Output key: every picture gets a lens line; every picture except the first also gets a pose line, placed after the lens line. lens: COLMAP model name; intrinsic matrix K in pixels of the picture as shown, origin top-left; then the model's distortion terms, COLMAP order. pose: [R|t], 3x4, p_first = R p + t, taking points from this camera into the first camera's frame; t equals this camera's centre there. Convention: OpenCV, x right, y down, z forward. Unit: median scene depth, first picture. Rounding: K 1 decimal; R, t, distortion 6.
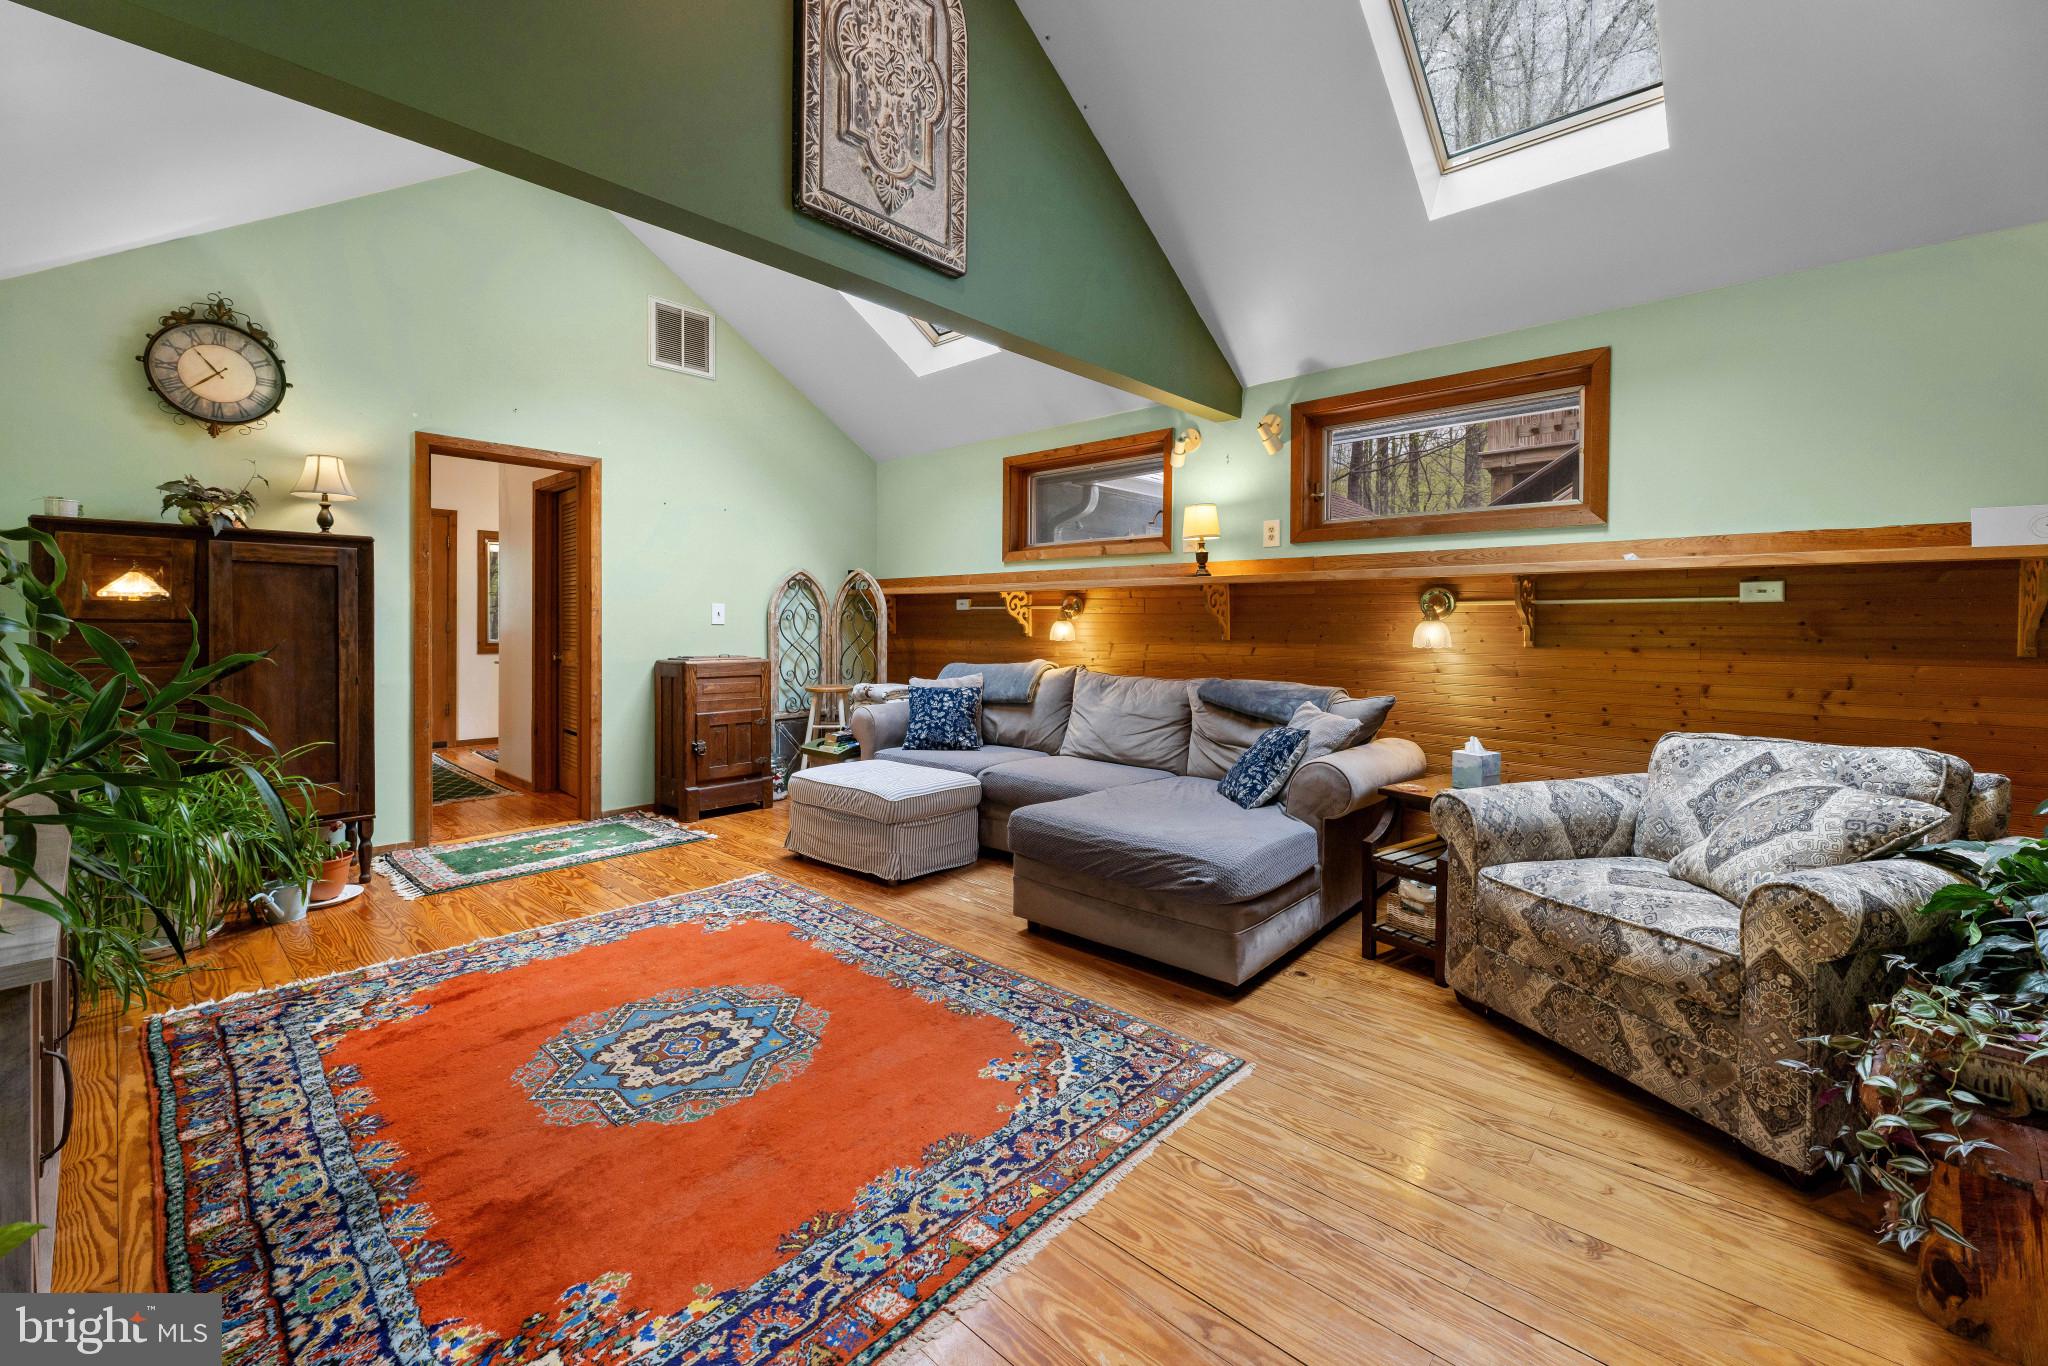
lens RADIAL K [[834.9, 0, 1012.3], [0, 834.9, 629.3], [0, 0, 1]] dist [-0.001154, -0.000599]
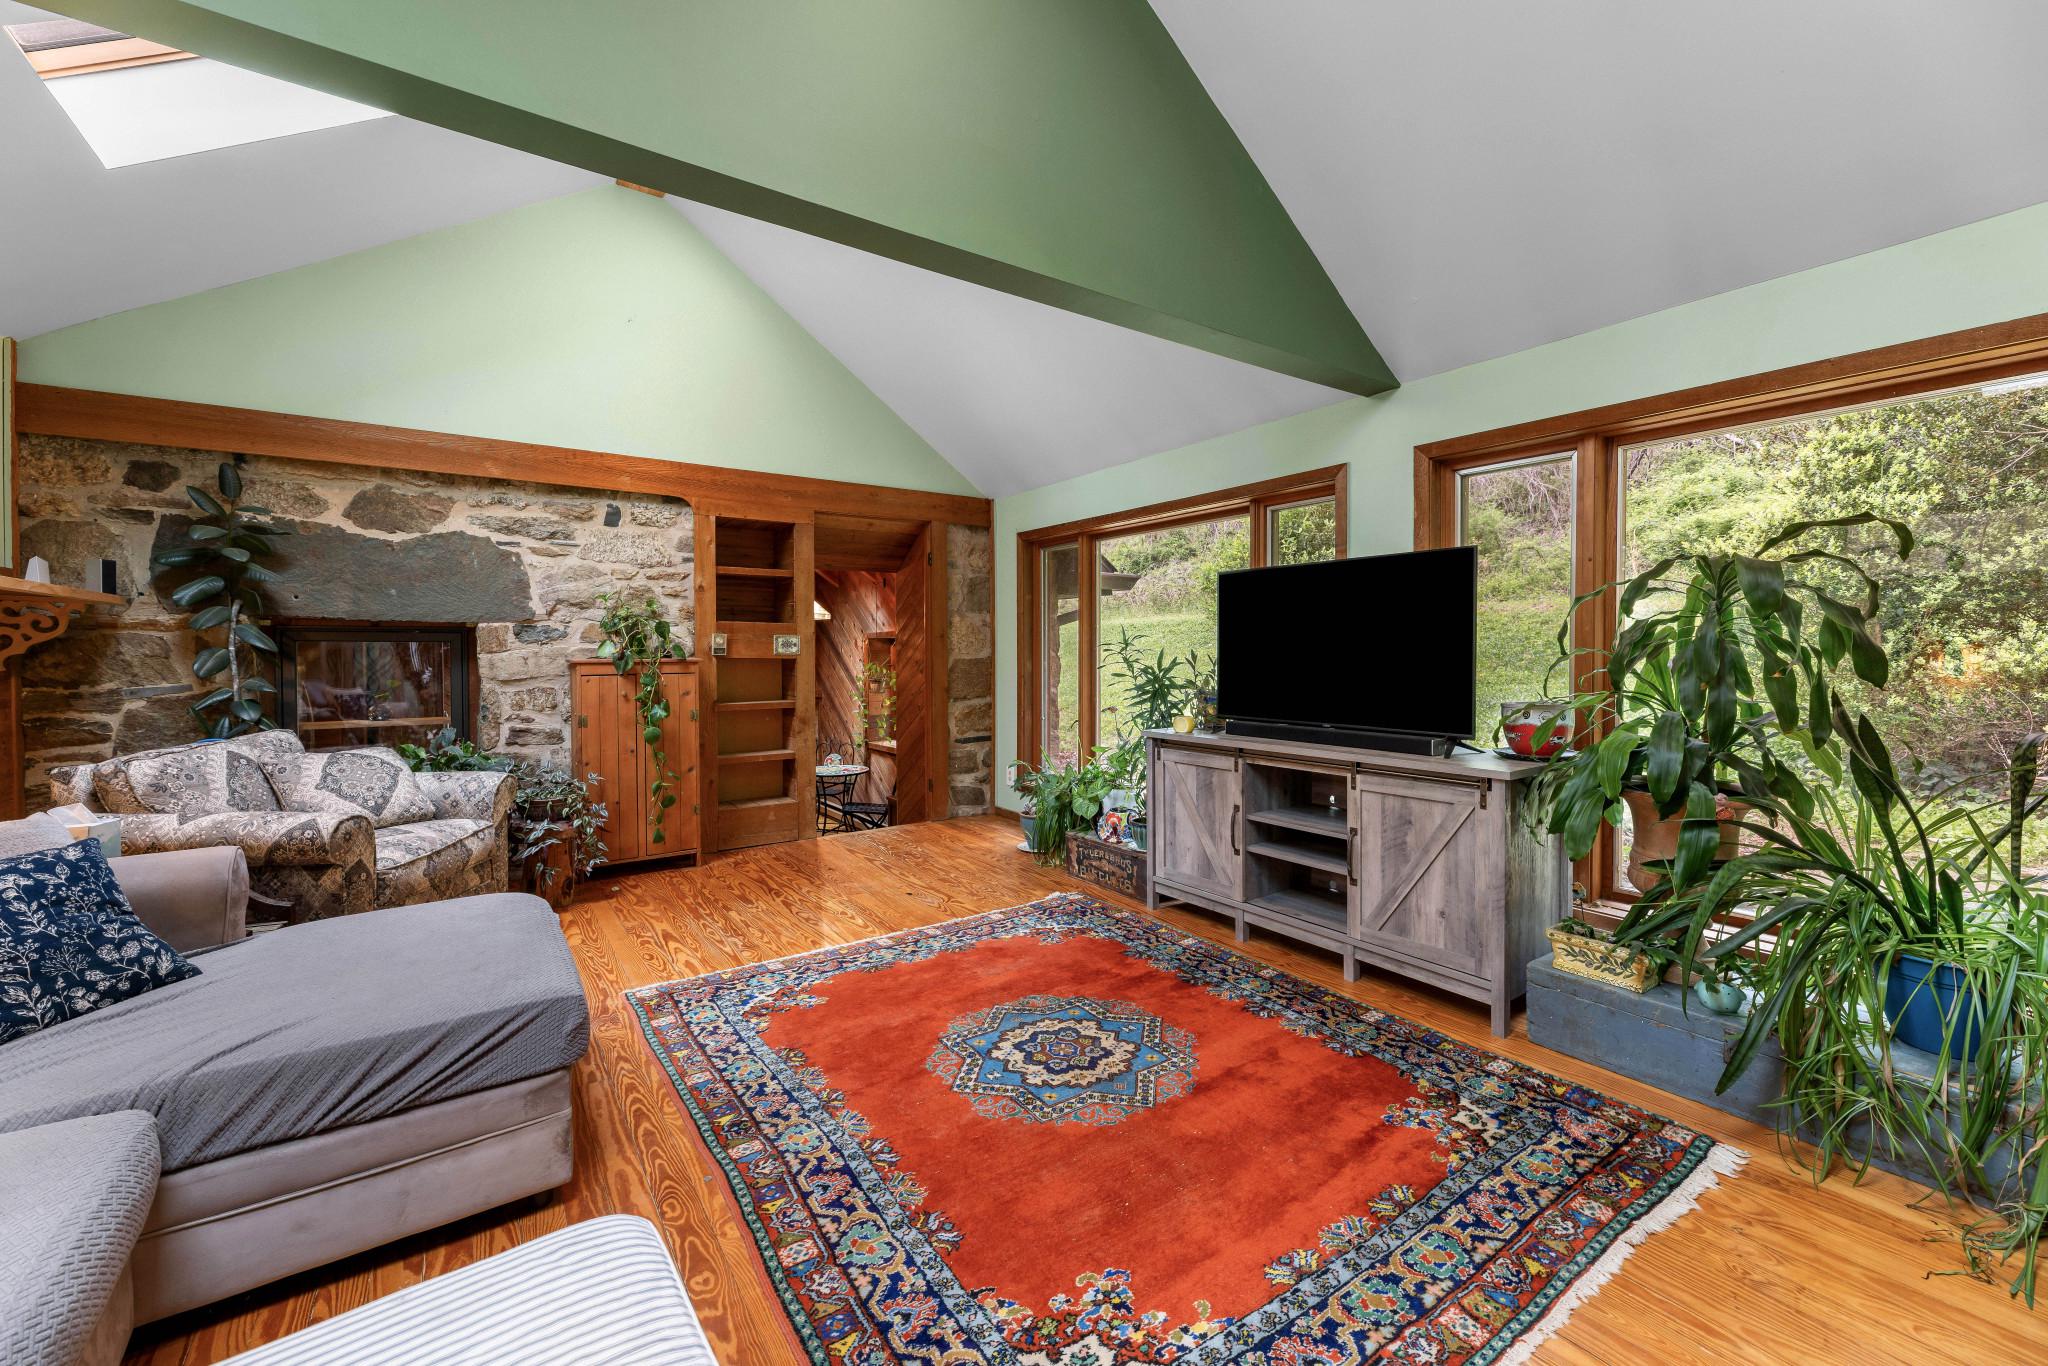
lens RADIAL K [[834.9, 0, 1022.3], [0, 834.9, 660.8], [0, 0, 1]] dist [-0.001154, -0.000599]
pose [[-0.977922, -0.005330, 0.208900, -0.542774], [-0.000278, 0.999707, 0.024207, -0.022696], [-0.208968, 0.023615, -0.977637, 1.966933]]
